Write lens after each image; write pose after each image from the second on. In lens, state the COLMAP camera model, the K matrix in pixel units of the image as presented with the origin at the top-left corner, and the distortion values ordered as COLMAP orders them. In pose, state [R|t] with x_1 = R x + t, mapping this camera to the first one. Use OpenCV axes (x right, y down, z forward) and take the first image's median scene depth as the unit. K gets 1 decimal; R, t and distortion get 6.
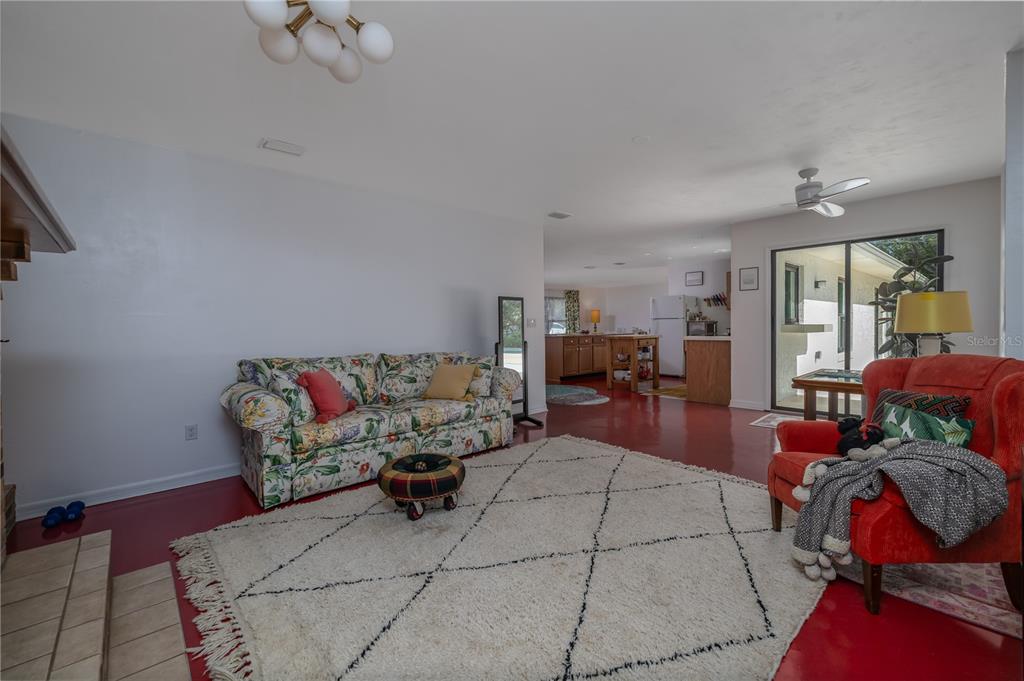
lens RADIAL K [[423.6, 0, 512.0], [0, 423.6, 340.5], [0, 0, 1]] dist [-0.000766, 0.000023]
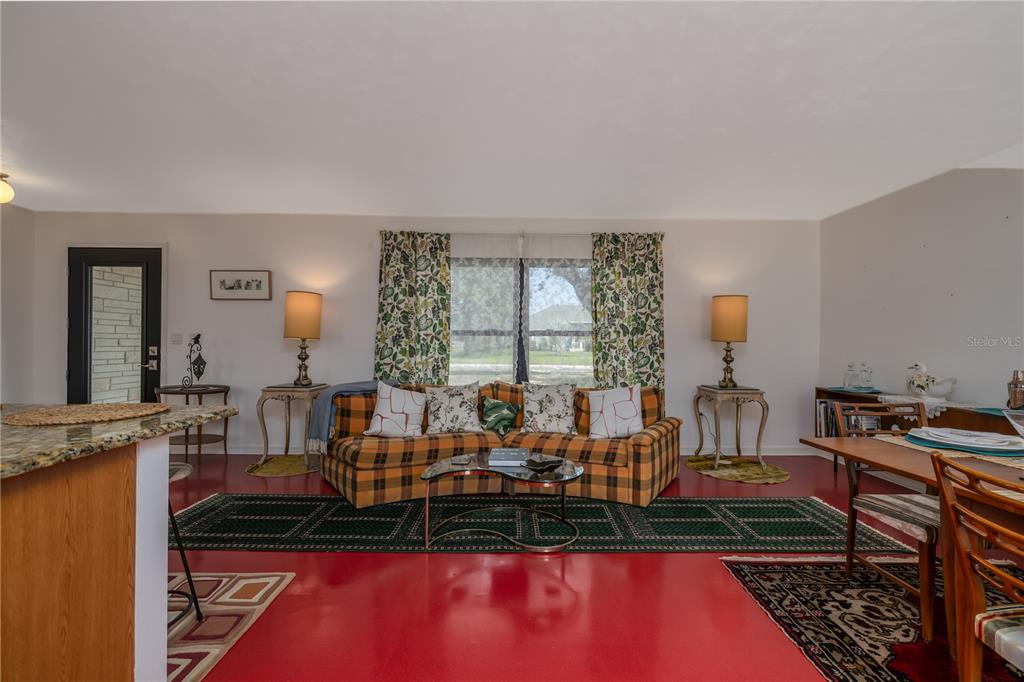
lens RADIAL K [[423.6, 0, 512.0], [0, 423.6, 341.0], [0, 0, 1]] dist [-0.000766, 0.000023]
pose [[0.751153, 0.008637, -0.660072, 0.384764], [-0.032150, 0.999206, -0.023512, -0.043188], [0.659345, 0.038882, 0.750835, 0.983184]]
